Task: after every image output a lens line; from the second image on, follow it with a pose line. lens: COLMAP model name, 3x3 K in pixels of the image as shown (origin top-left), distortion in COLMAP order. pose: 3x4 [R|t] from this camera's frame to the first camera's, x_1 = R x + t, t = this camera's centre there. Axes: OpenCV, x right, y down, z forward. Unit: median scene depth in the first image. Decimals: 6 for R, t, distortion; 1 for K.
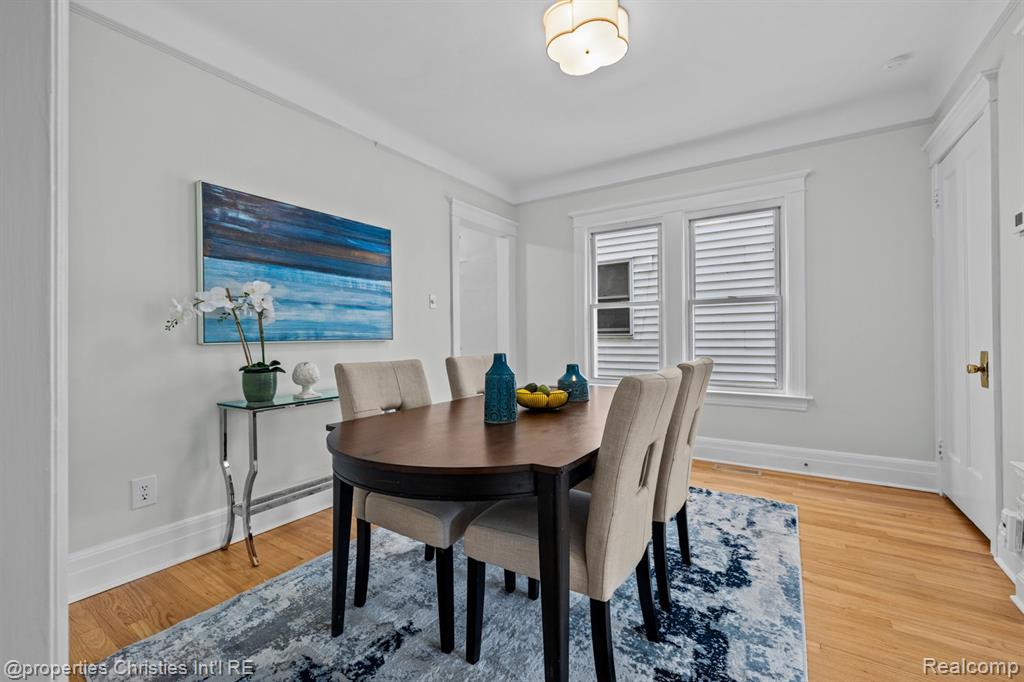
lens RADIAL K [[426.1, 0, 511.5], [0, 426.1, 337.0], [0, 0, 1]] dist [-0.002447, -0.000018]
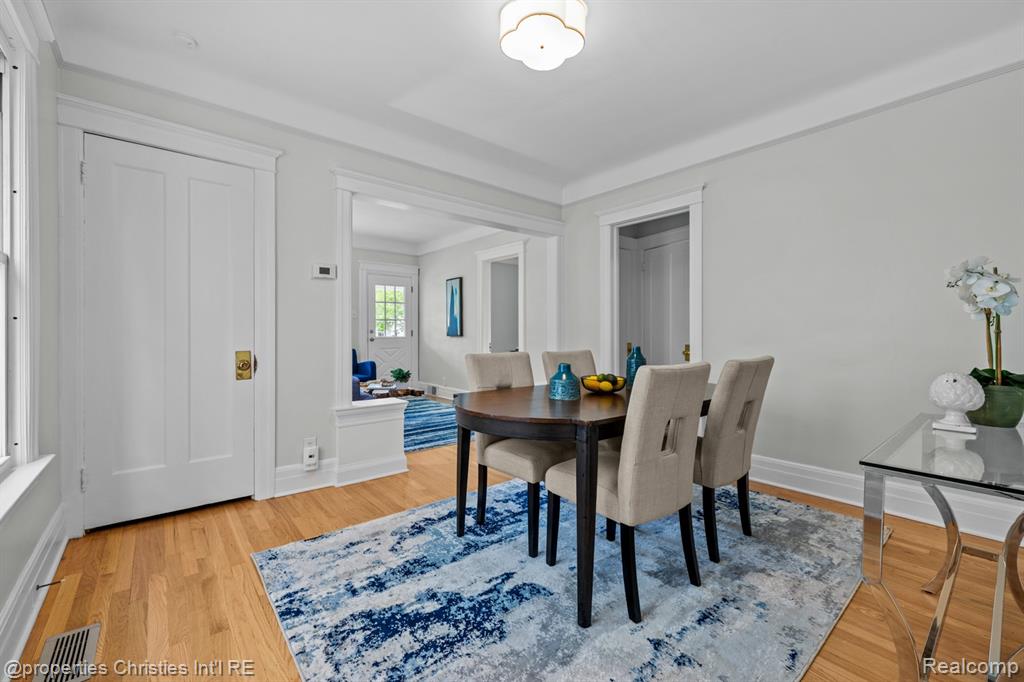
lens RADIAL K [[426.1, 0, 514.2], [0, 426.1, 331.8], [0, 0, 1]] dist [-0.002447, -0.000018]
pose [[-0.954952, 0.009057, 0.296624, -0.044511], [0.010012, 0.999948, 0.001701, -0.017918], [-0.296593, 0.004594, -0.954993, 1.960584]]
